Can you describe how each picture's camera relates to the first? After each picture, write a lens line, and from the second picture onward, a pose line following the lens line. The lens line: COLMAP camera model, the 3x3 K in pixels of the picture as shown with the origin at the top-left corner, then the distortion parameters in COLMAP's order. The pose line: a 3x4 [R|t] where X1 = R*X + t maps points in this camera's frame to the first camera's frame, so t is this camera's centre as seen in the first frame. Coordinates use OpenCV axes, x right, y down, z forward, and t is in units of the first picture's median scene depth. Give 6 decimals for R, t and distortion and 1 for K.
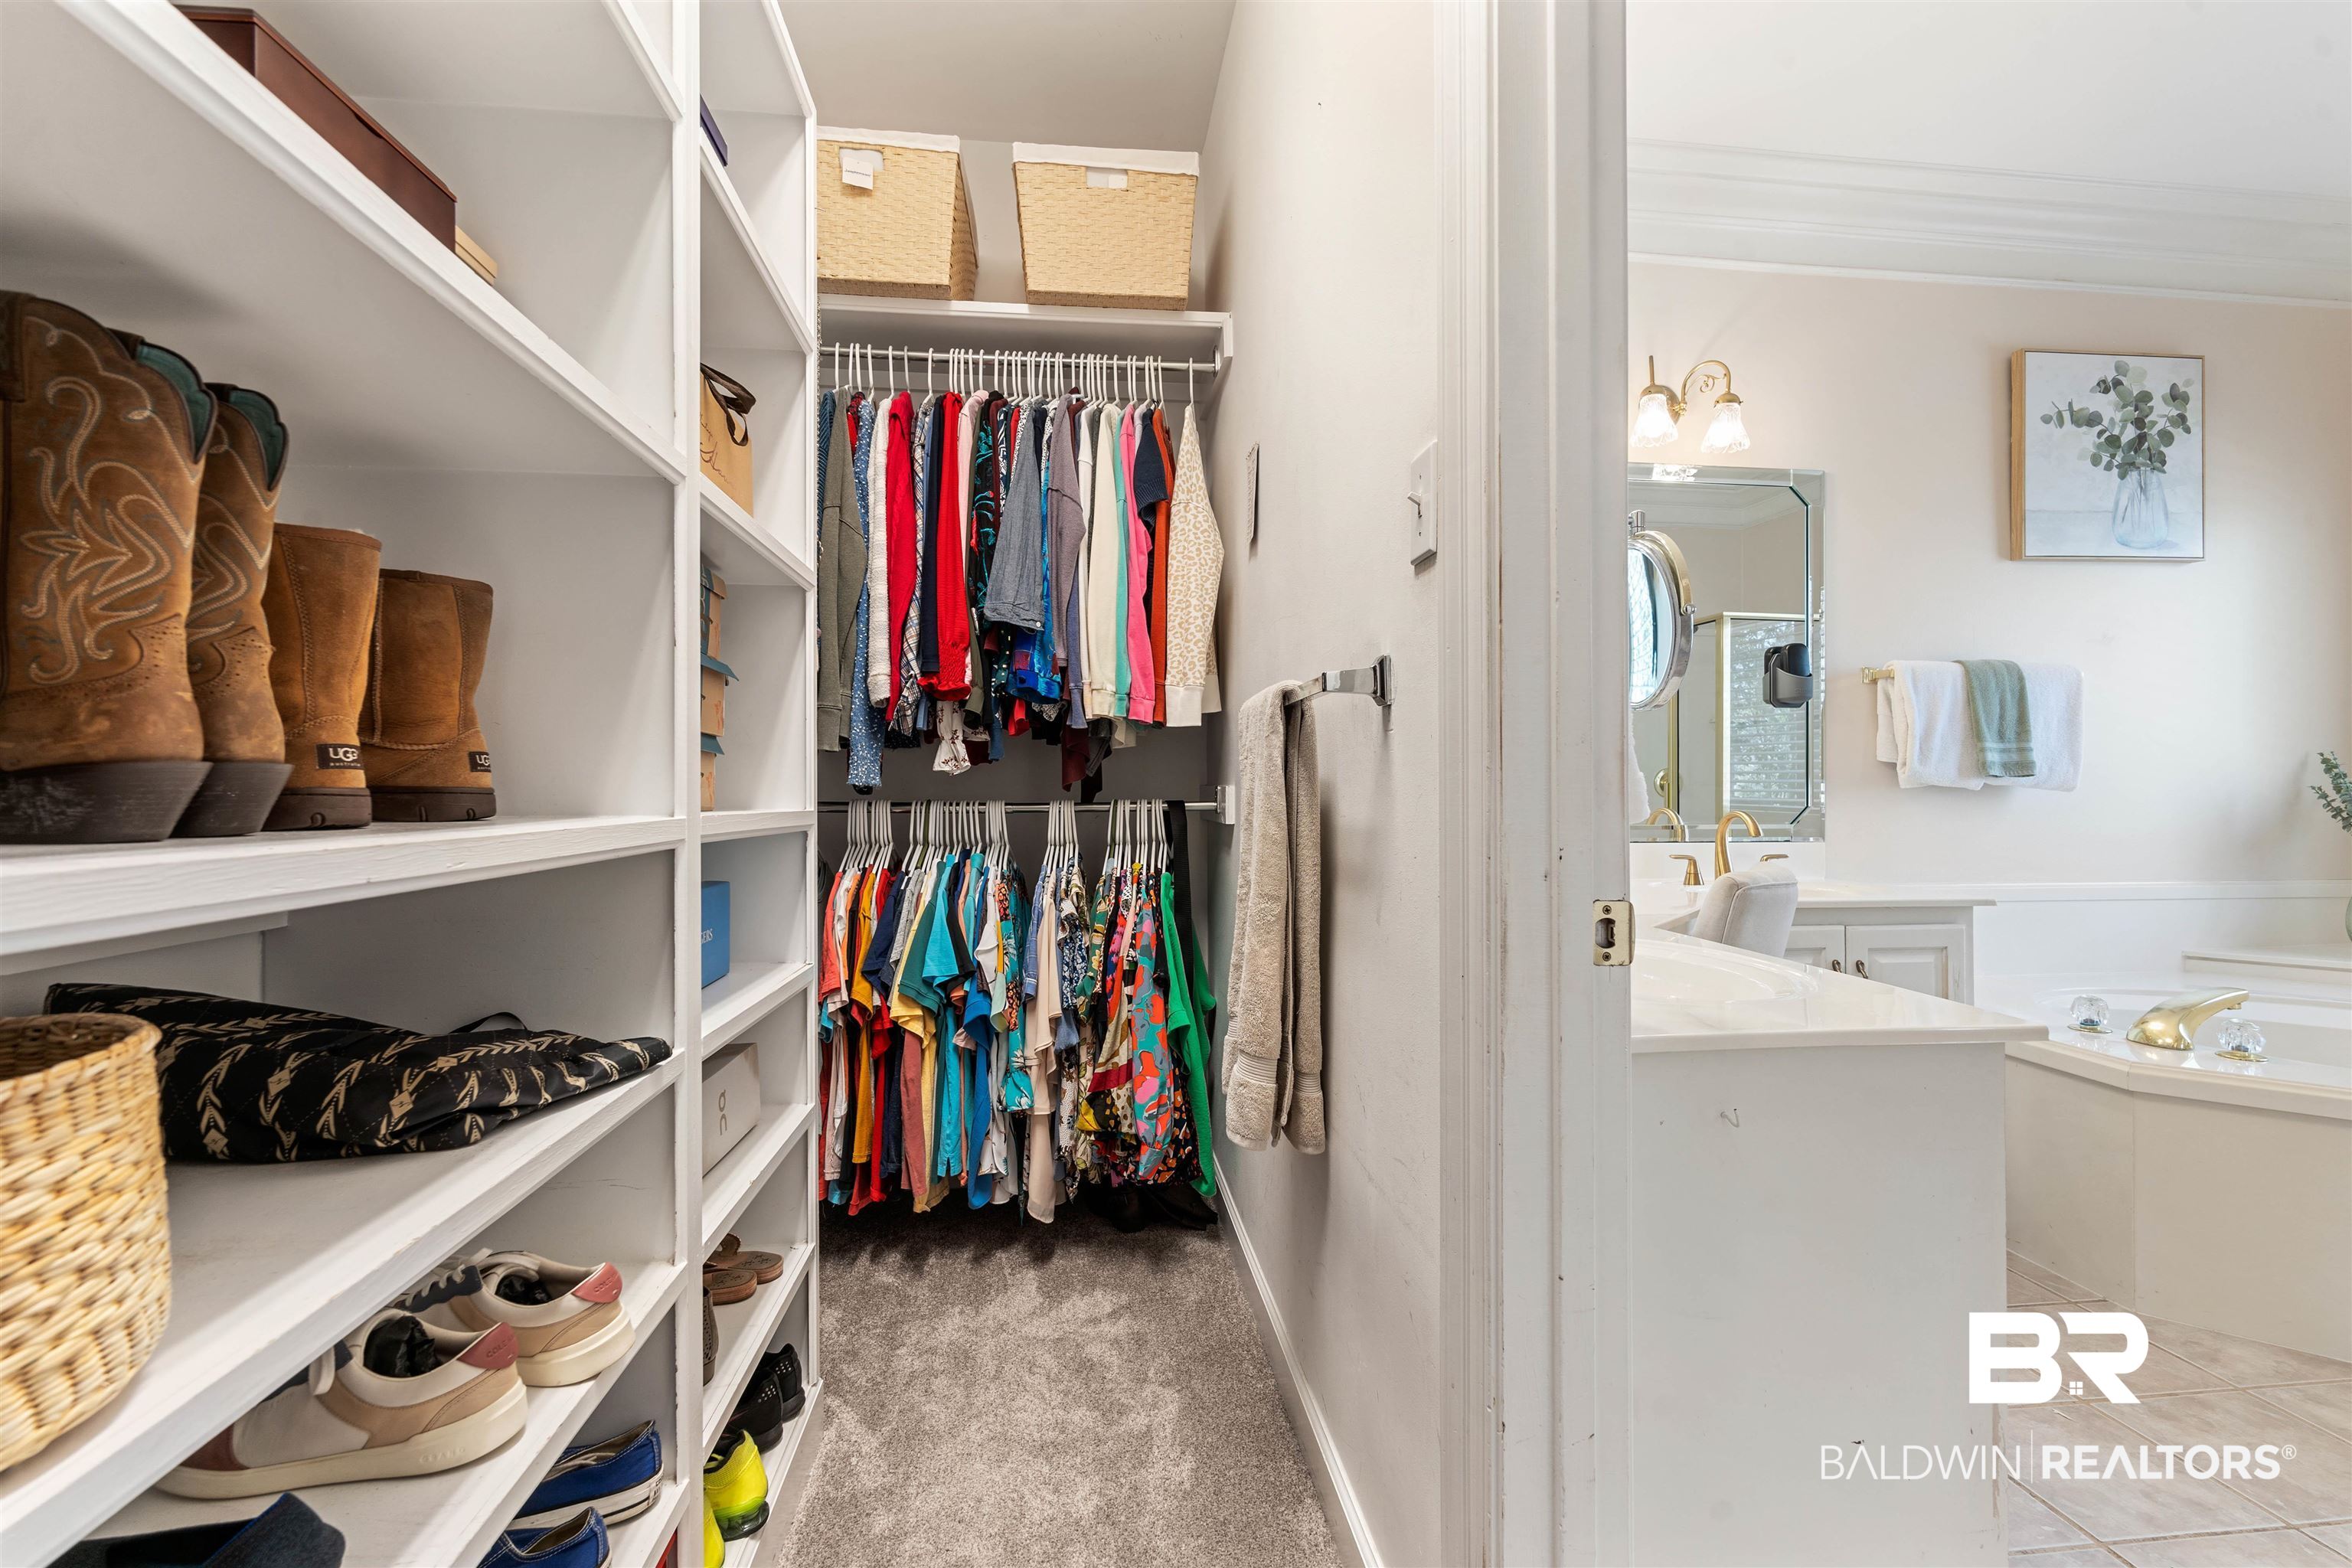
lens RADIAL K [[1028.1, 0, 1185.1], [0, 1028.1, 780.0], [0, 0, 1]] dist [-0.002440, -0.000184]
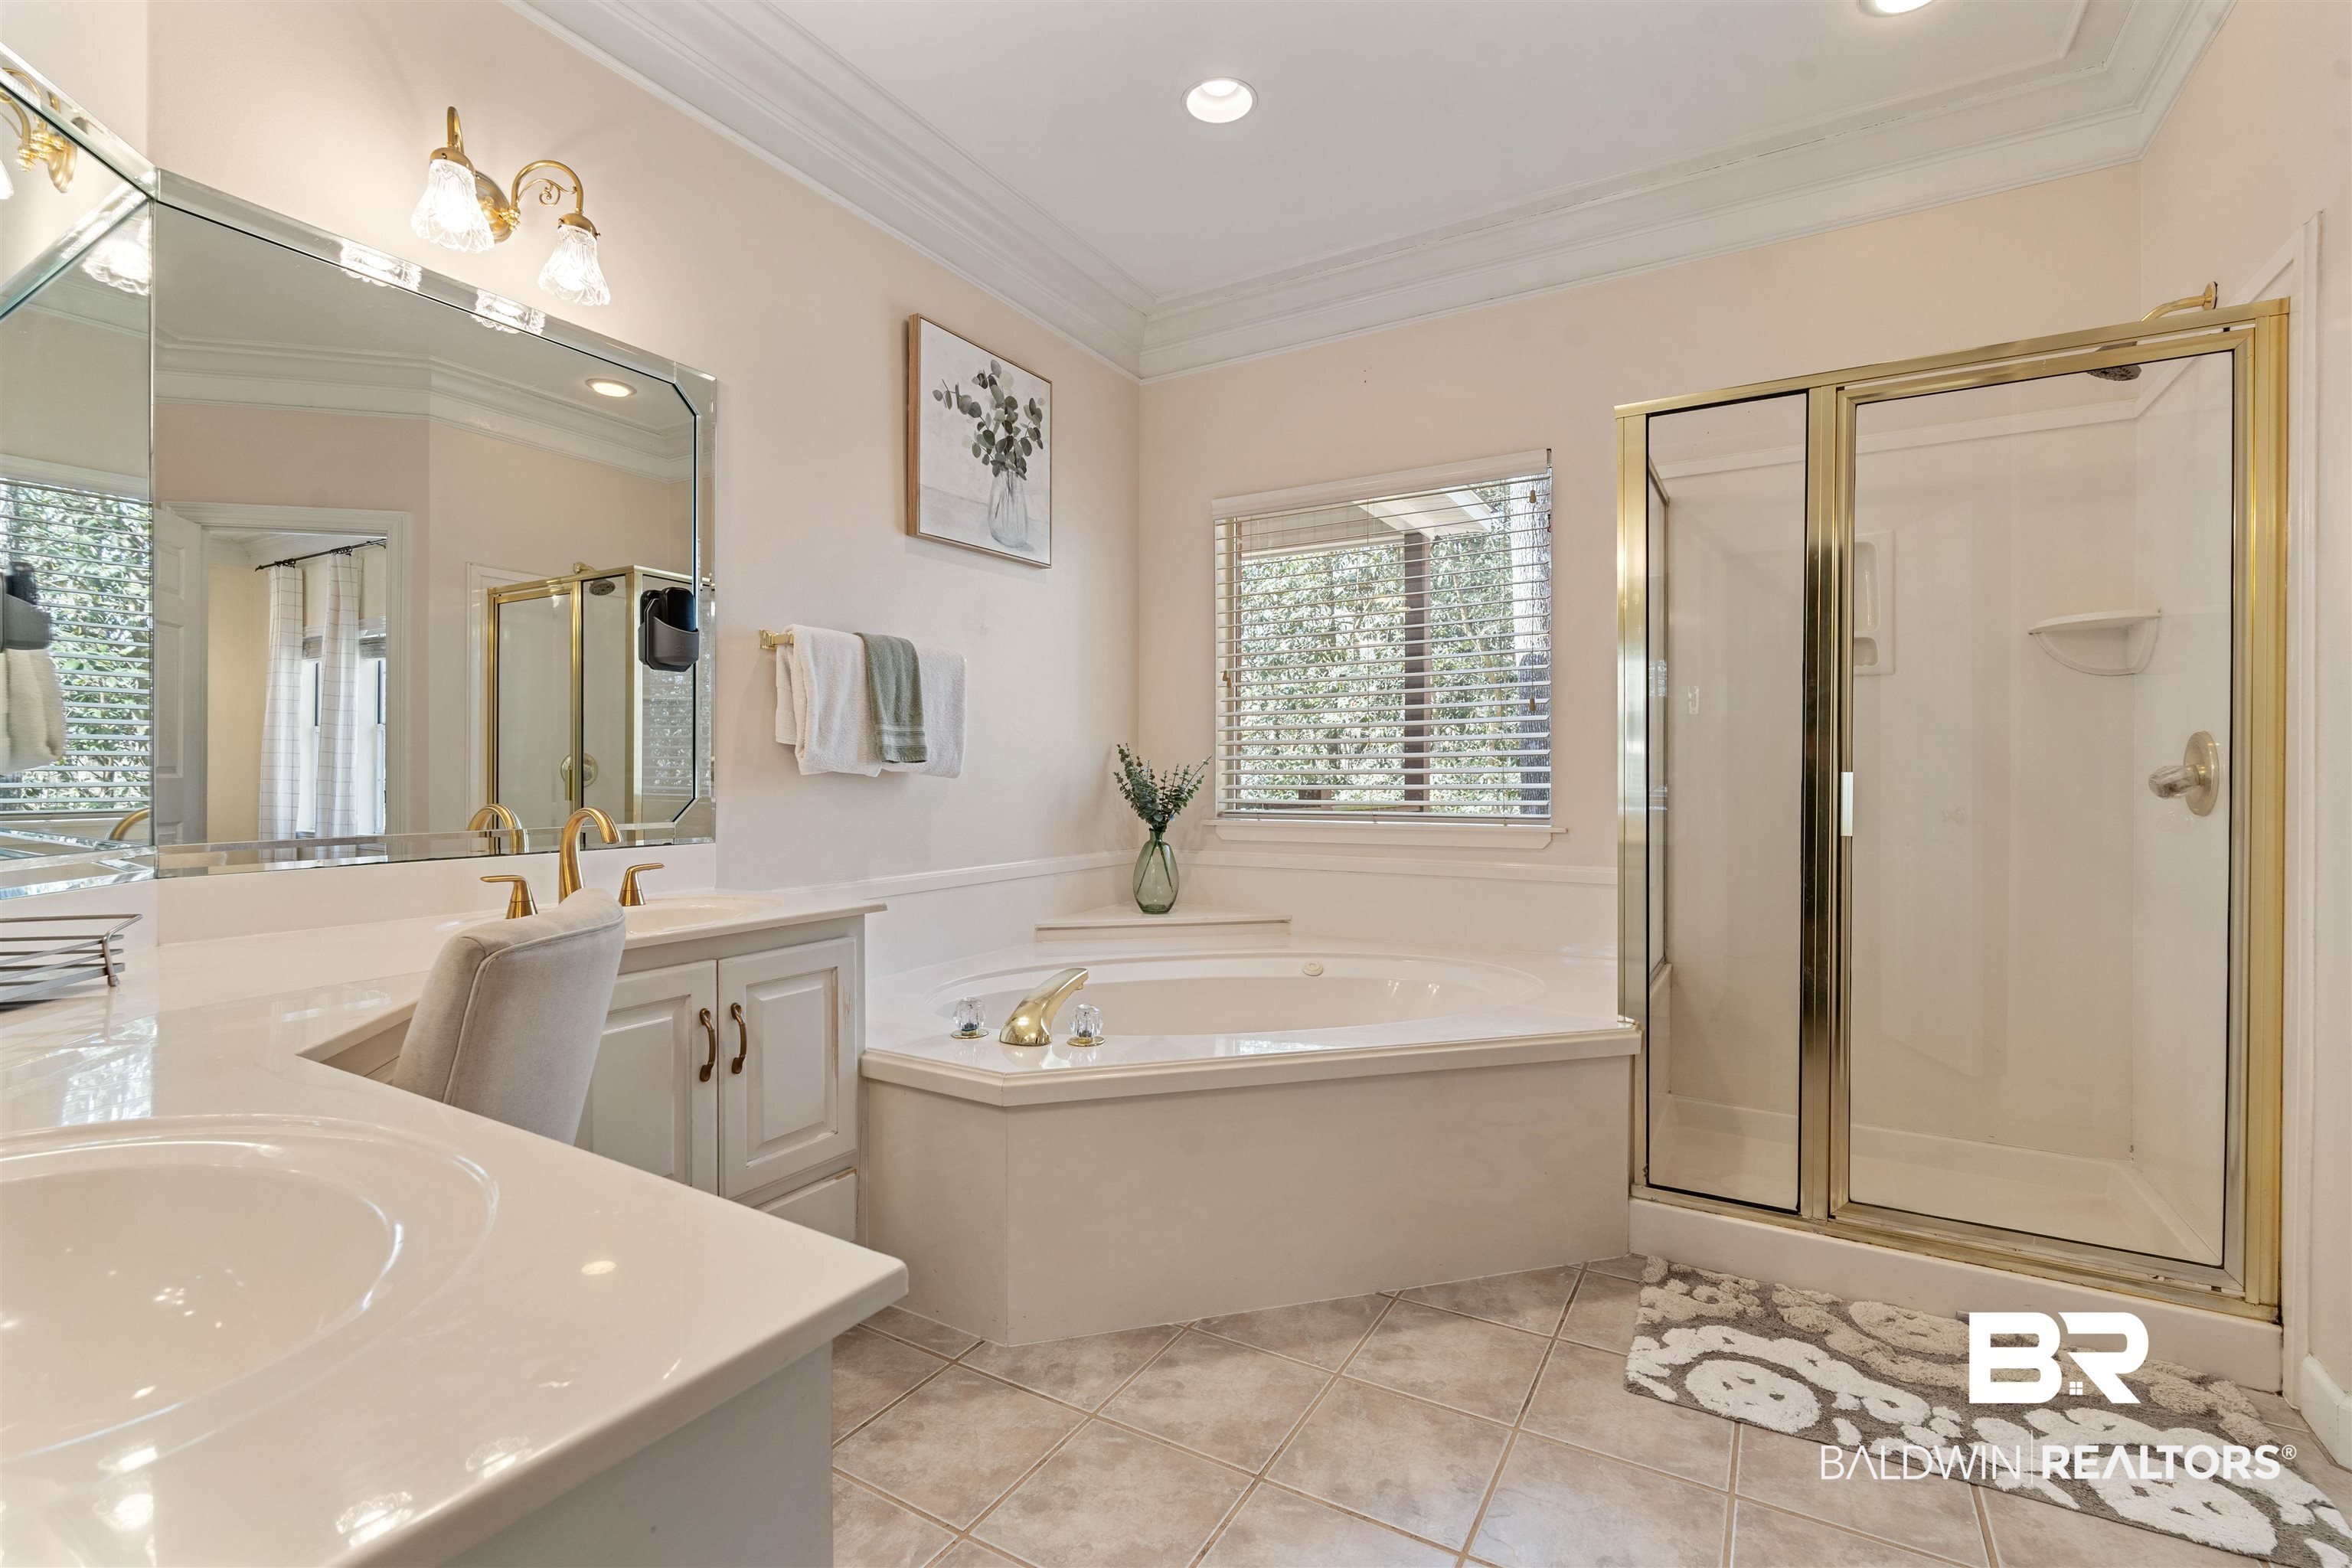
lens RADIAL K [[1028.1, 0, 1181.1], [0, 1028.1, 775.2], [0, 0, 1]] dist [-0.002440, -0.000184]
pose [[0.601538, -0.002080, 0.798842, 0.201925], [-0.004746, 0.999970, 0.006178, 0.001520], [-0.798830, -0.007508, 0.601510, 0.229699]]
